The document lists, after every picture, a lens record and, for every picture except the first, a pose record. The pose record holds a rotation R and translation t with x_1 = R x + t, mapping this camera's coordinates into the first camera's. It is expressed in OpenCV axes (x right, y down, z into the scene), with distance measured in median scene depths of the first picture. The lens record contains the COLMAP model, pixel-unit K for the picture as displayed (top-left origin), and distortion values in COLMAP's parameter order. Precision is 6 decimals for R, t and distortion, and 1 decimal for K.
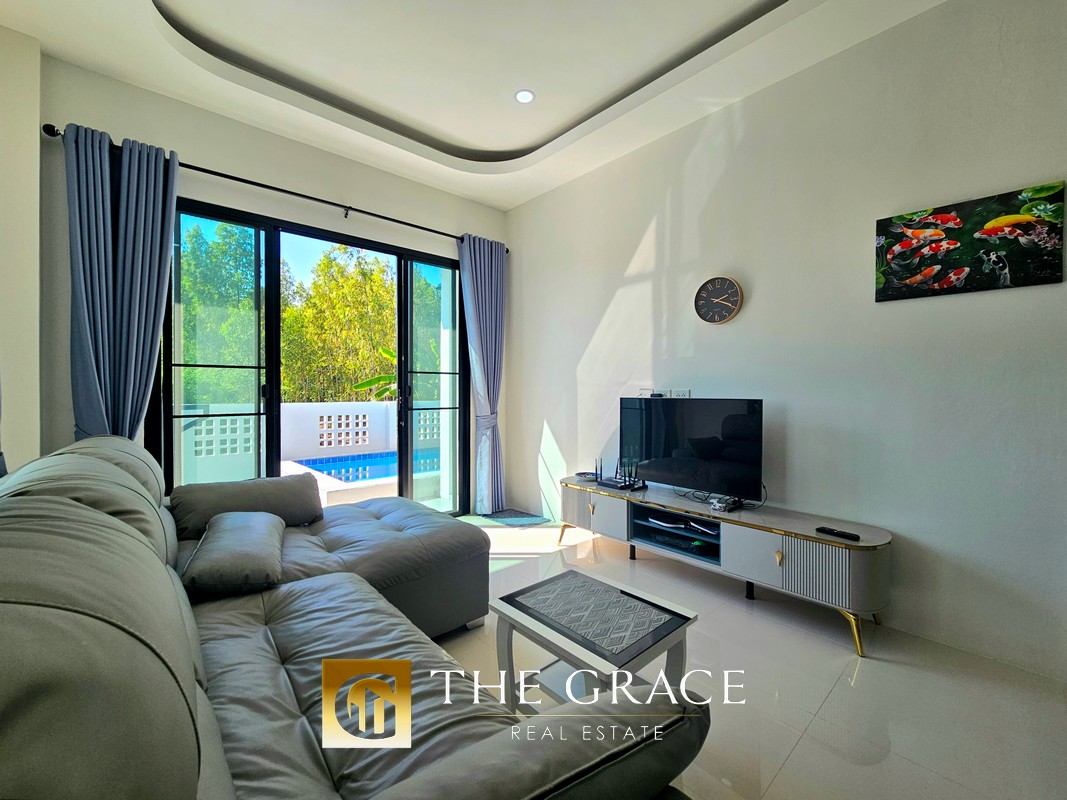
lens RADIAL K [[433.7, 0, 533.9], [0, 433.7, 392.5], [0, 0, 1]] dist [0.000274, -0.000104]
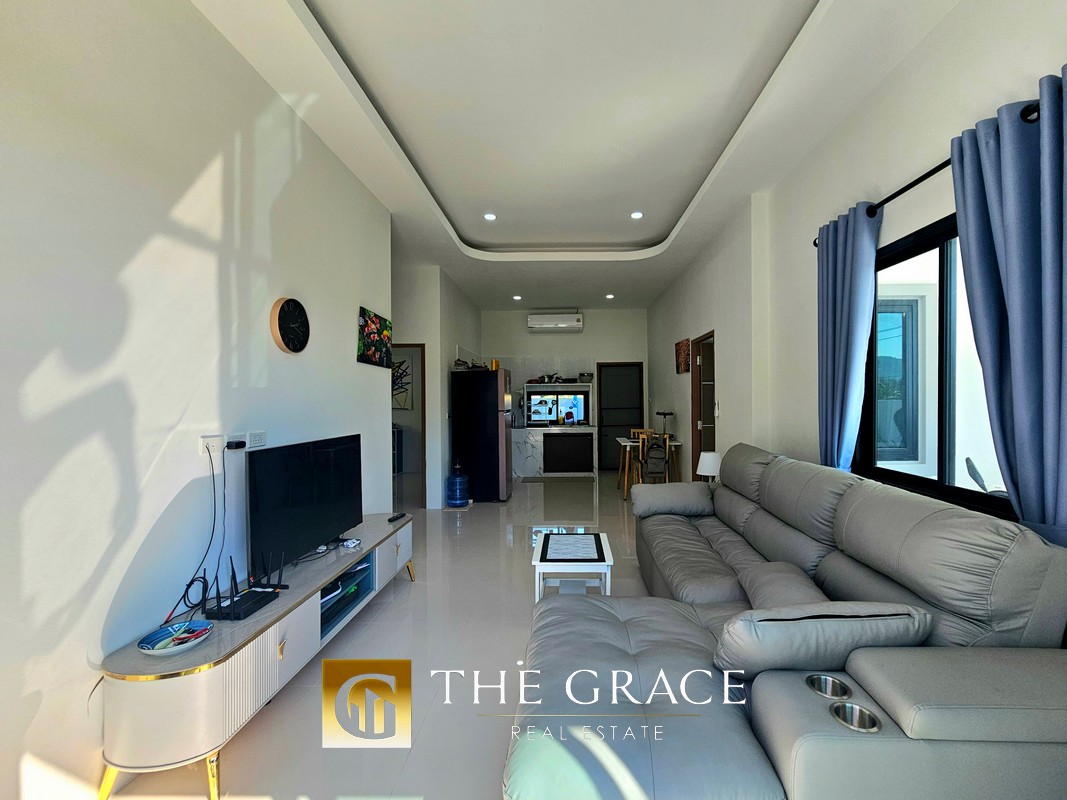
lens RADIAL K [[459.7, 0, 563.2], [0, 459.7, 402.4], [0, 0, 1]] dist [-0.000406, -0.000030]
pose [[-0.733537, -0.000218, 0.679649, -0.687359], [0.008663, 0.999916, 0.009671, -0.073813], [-0.679594, 0.012982, -0.733473, 1.508238]]
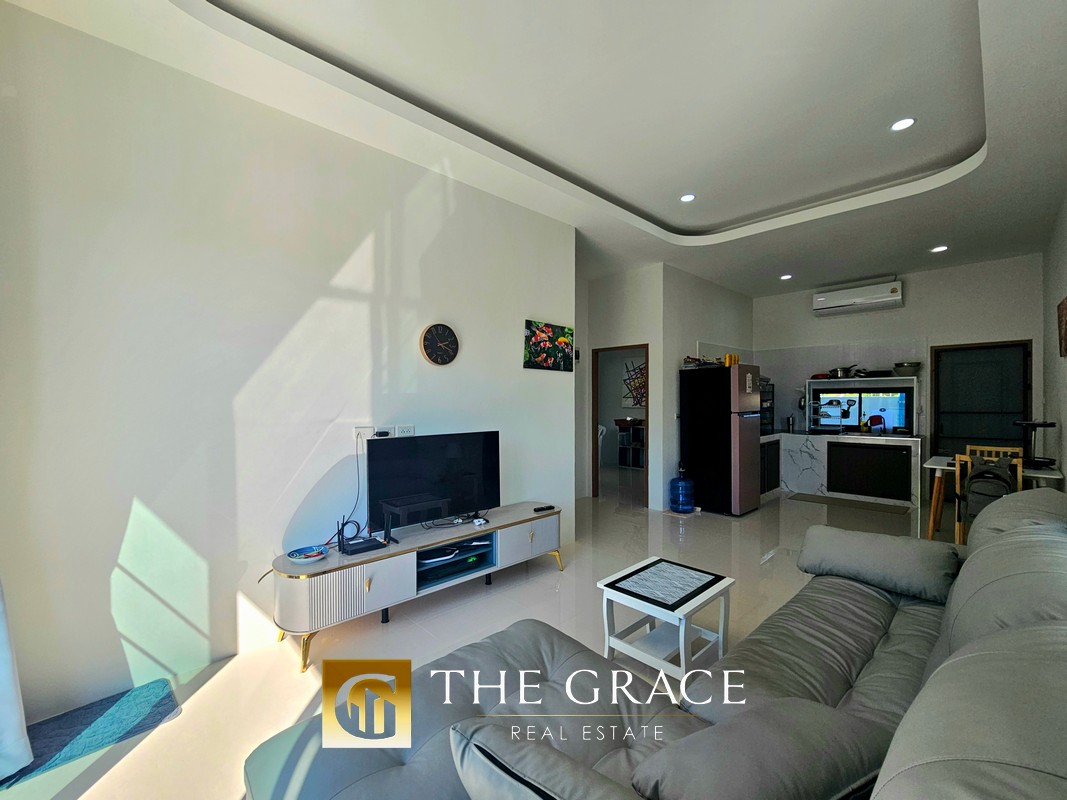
lens RADIAL K [[446.7, 0, 535.0], [0, 446.7, 404.5], [0, 0, 1]] dist [-0.002347, -0.000254]
pose [[-0.016159, -0.015582, 0.999748, -0.846611], [0.007814, 0.999846, 0.015710, -0.085527], [-0.999839, 0.008066, -0.016034, 0.895354]]
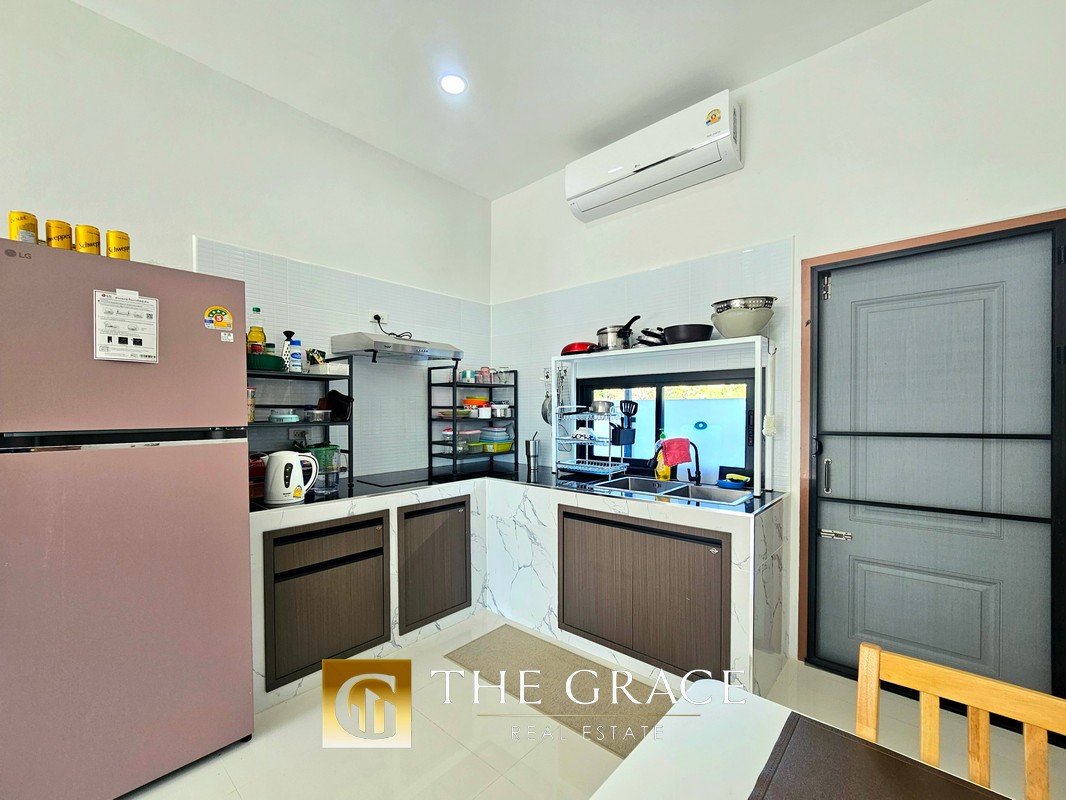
lens RADIAL K [[426.2, 0, 531.7], [0, 426.2, 416.0], [0, 0, 1]] dist [-0.001229, -0.000082]
pose [[-0.063680, -0.016682, 0.997831, 0.696347], [0.005884, 0.999837, 0.017091, -0.038772], [-0.997953, 0.006960, -0.063572, -0.679919]]
